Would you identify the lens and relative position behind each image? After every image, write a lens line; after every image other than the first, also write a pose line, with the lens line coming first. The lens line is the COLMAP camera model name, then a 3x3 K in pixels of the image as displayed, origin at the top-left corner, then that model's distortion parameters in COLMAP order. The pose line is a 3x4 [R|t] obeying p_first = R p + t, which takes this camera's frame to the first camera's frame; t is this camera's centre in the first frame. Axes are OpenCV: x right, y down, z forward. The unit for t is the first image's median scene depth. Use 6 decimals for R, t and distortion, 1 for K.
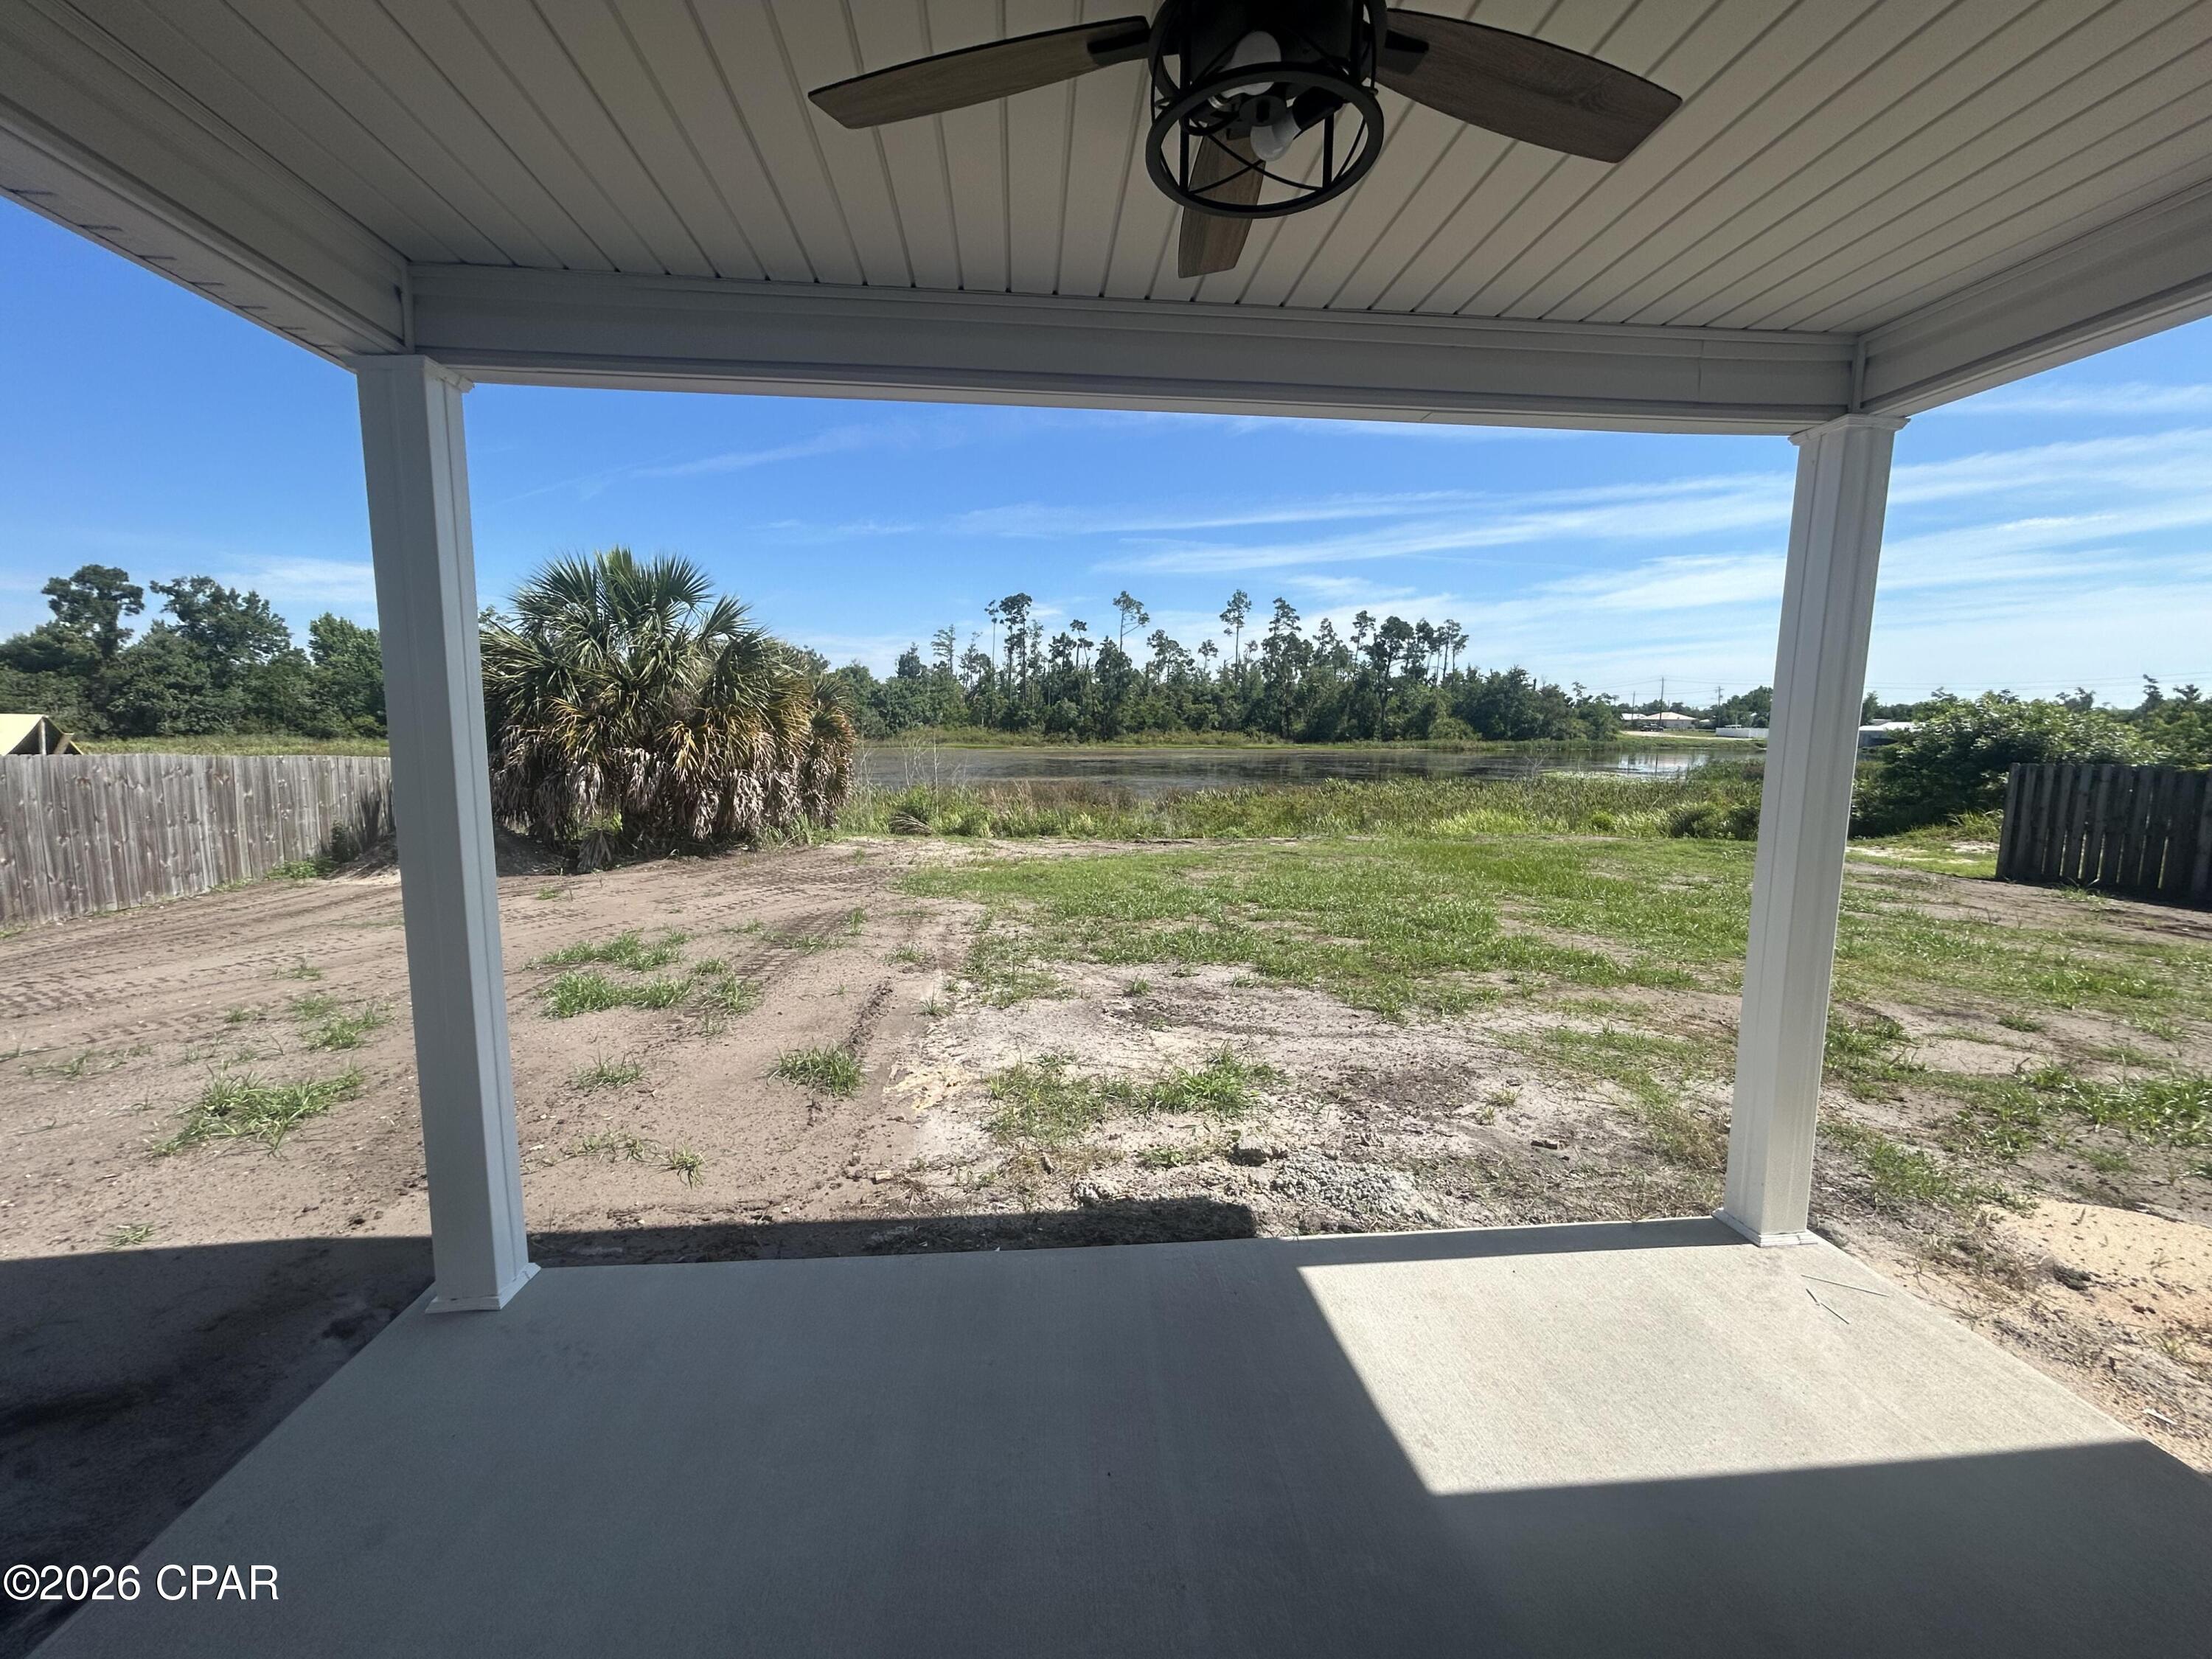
lens RADIAL K [[890.3, 0, 1107.8], [0, 890.3, 824.1], [0, 0, 1]] dist [-0.001541, -0.000035]
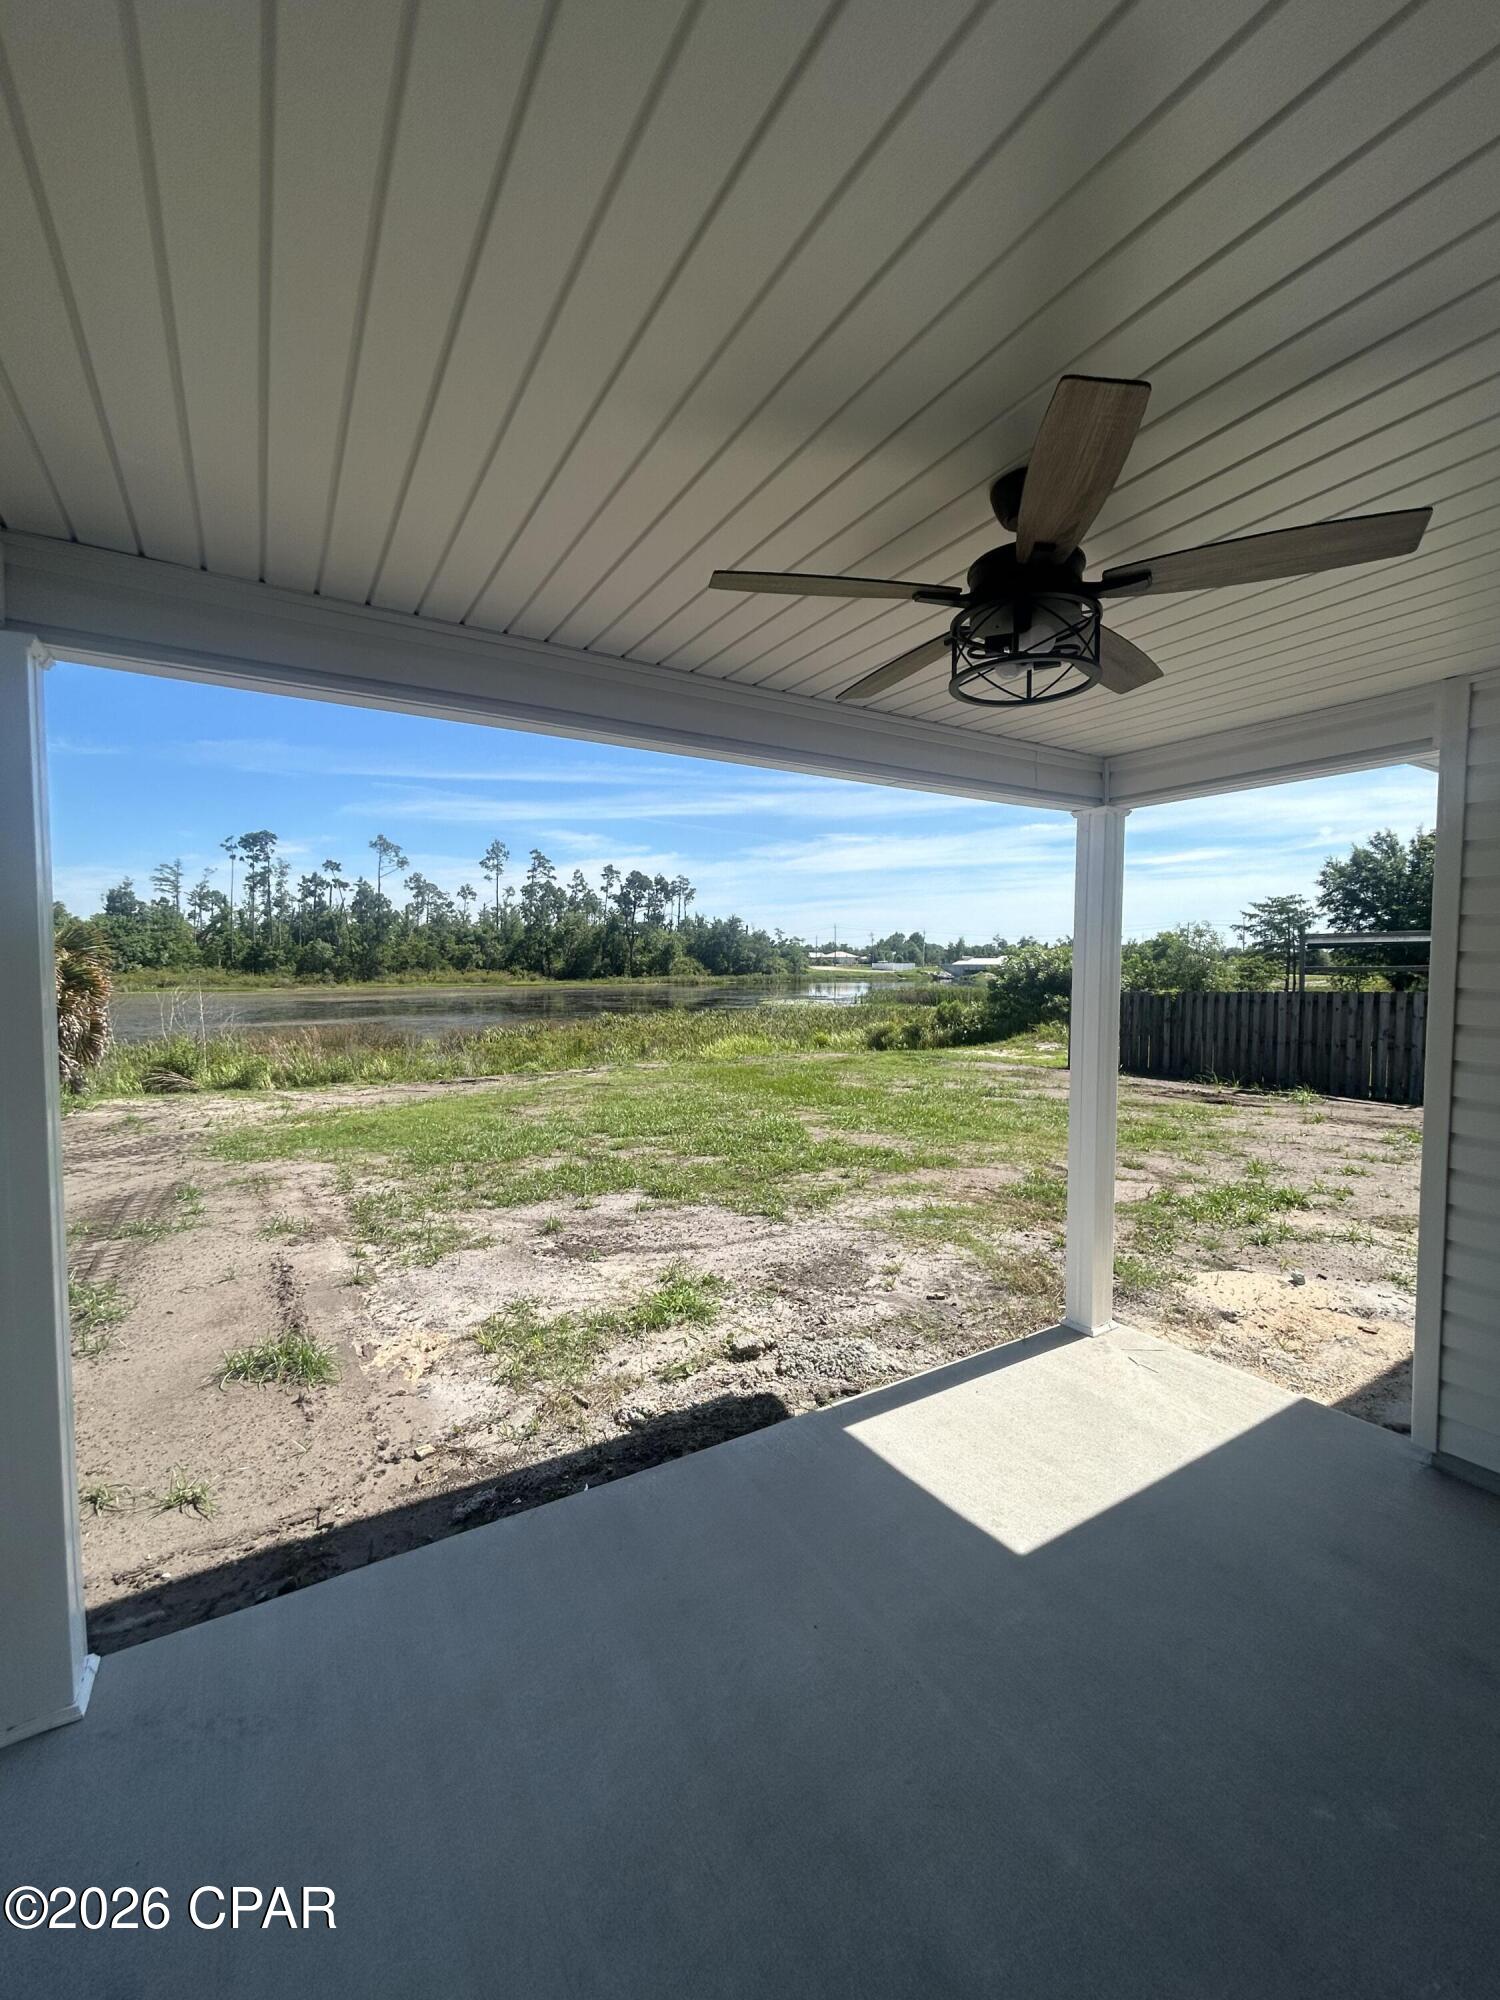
lens RADIAL K [[805.0, 0, 750.0], [0, 805.0, 1000.0], [0, 0, 1]] dist [-0.001541, -0.000035]
pose [[0.899333, -0.027608, 0.436392, -0.162942], [0.055623, 0.997120, -0.051549, -0.025487], [-0.433712, 0.070633, 0.898279, -0.007766]]
